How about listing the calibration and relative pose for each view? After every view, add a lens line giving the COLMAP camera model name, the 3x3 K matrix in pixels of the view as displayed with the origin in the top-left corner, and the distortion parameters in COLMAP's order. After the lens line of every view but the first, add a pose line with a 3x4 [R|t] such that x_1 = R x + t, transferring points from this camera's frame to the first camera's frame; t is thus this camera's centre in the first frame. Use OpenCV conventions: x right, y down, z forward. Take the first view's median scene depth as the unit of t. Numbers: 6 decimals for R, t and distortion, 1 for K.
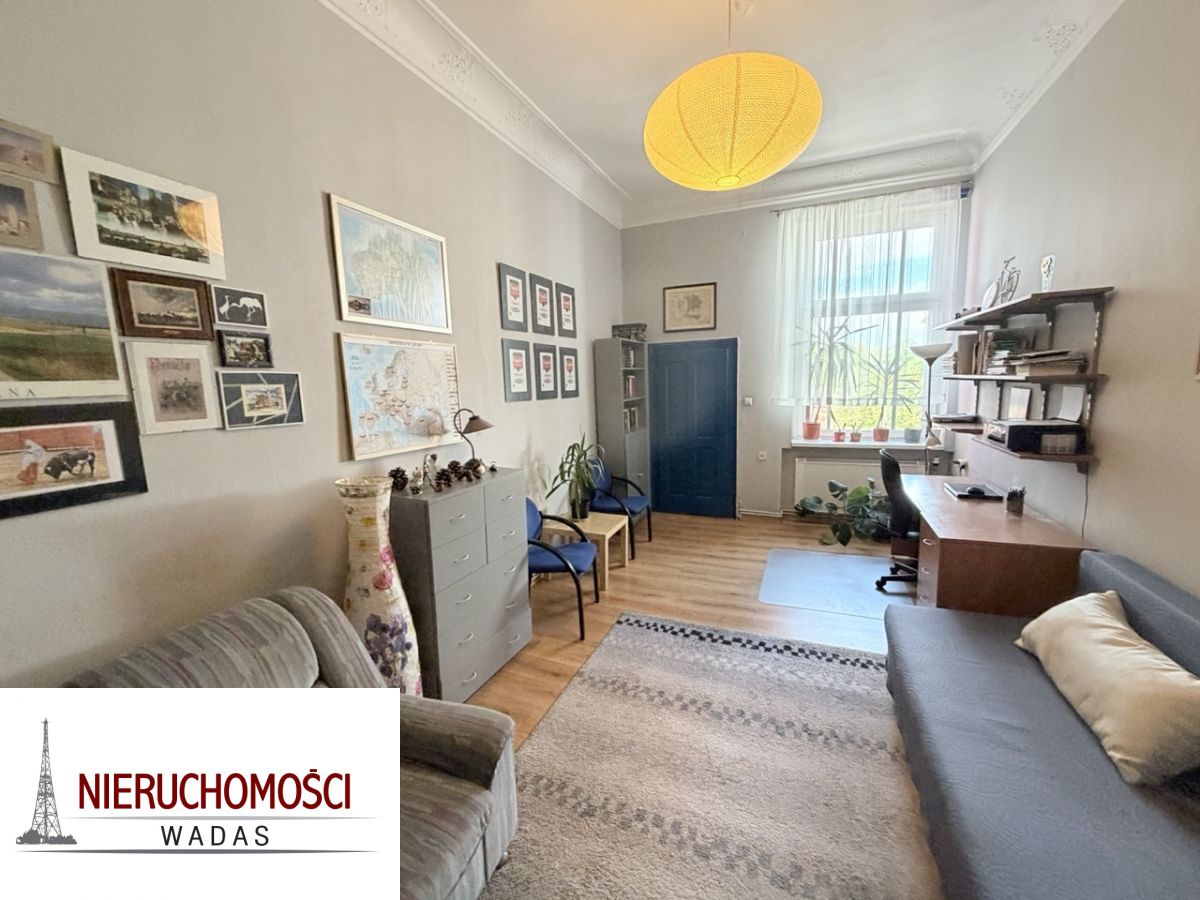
lens RADIAL K [[478.8, 0, 595.3], [0, 478.8, 451.1], [0, 0, 1]] dist [-0.000201, -0.000043]
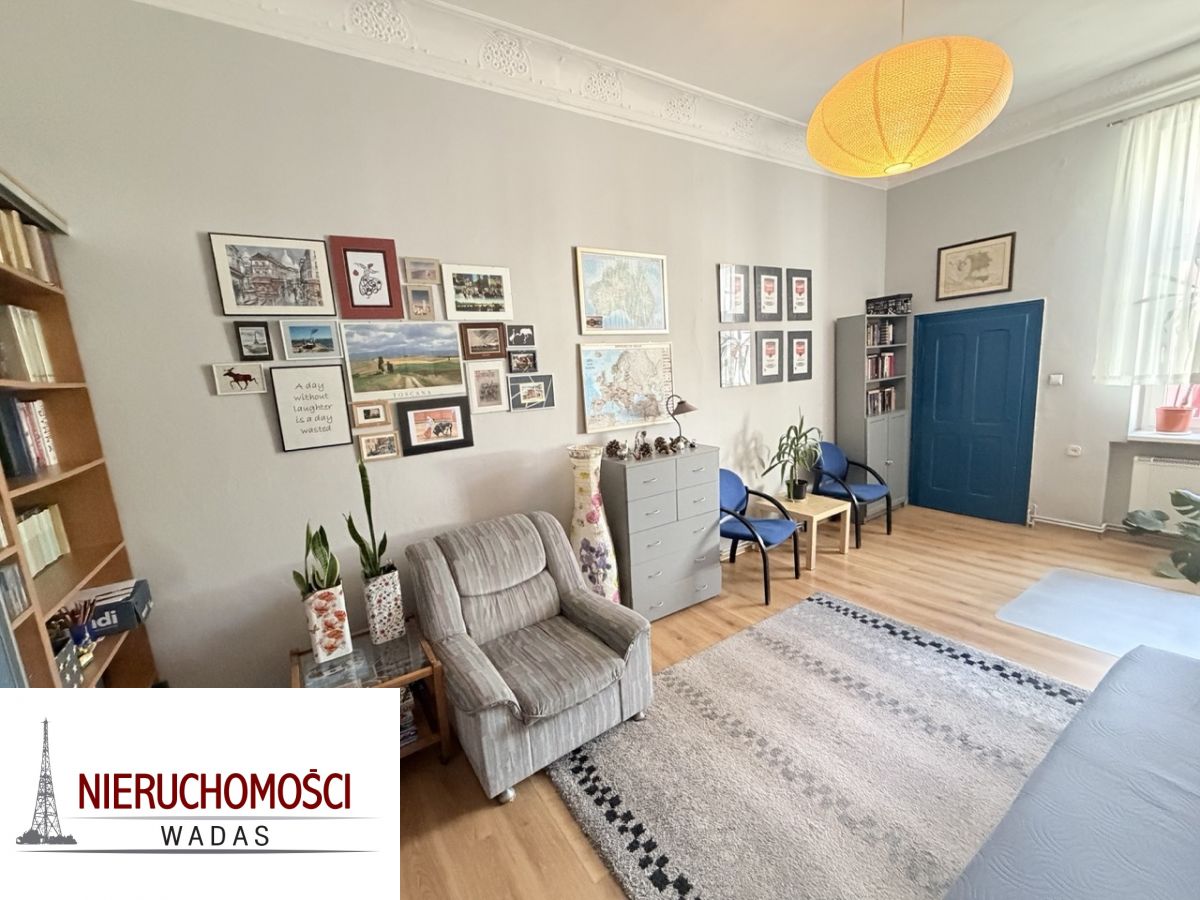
lens RADIAL K [[478.8, 0, 595.3], [0, 478.8, 451.1], [0, 0, 1]] dist [-0.000201, -0.000043]
pose [[0.829065, 0.065994, -0.555245, 0.265930], [-0.038109, 0.997371, 0.061640, -0.013751], [0.557853, -0.029944, 0.829400, -0.143202]]
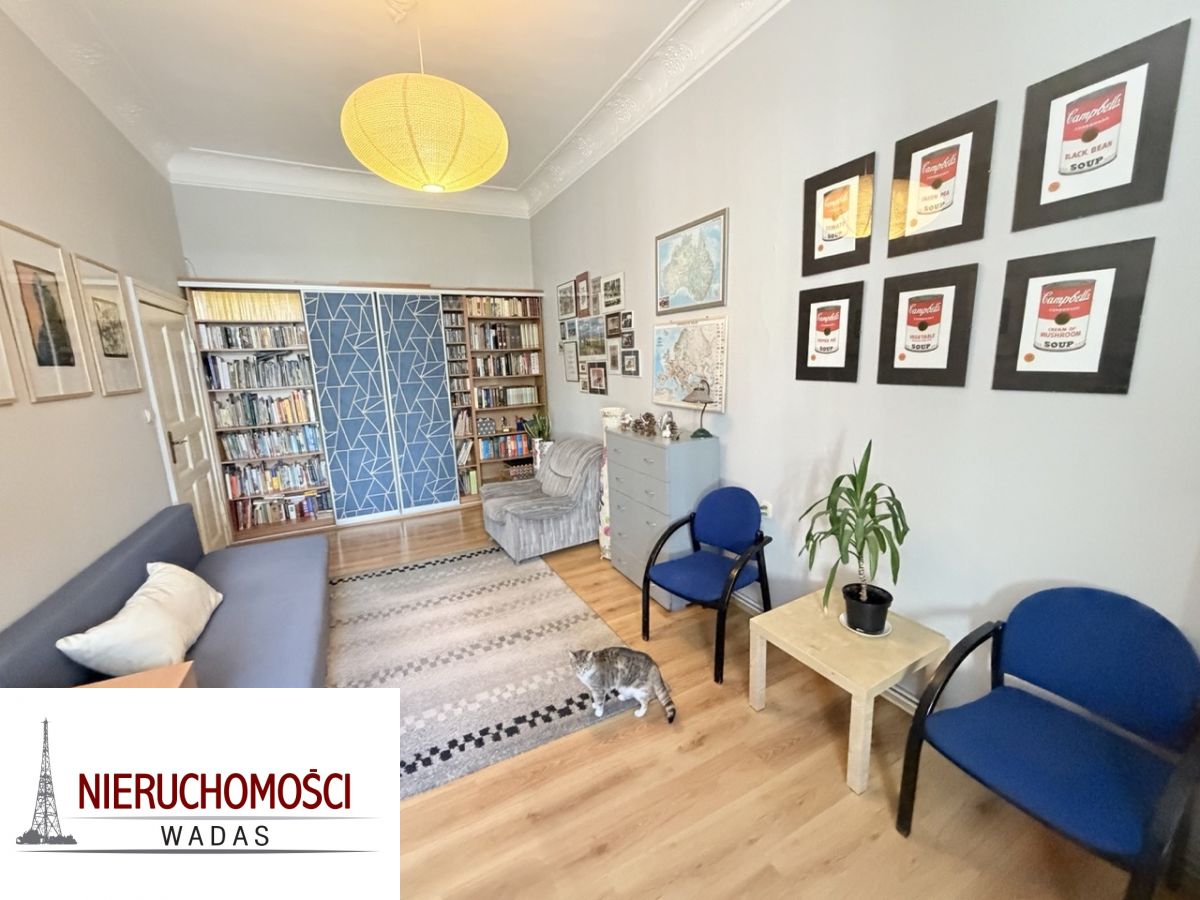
lens RADIAL K [[478.8, 0, 595.3], [0, 478.8, 451.1], [0, 0, 1]] dist [-0.000201, -0.000043]
pose [[-0.637752, 0.199730, -0.743896, 0.745536], [-0.056196, 0.951155, 0.303555, -0.263731], [0.768189, 0.235397, -0.595377, 1.586934]]
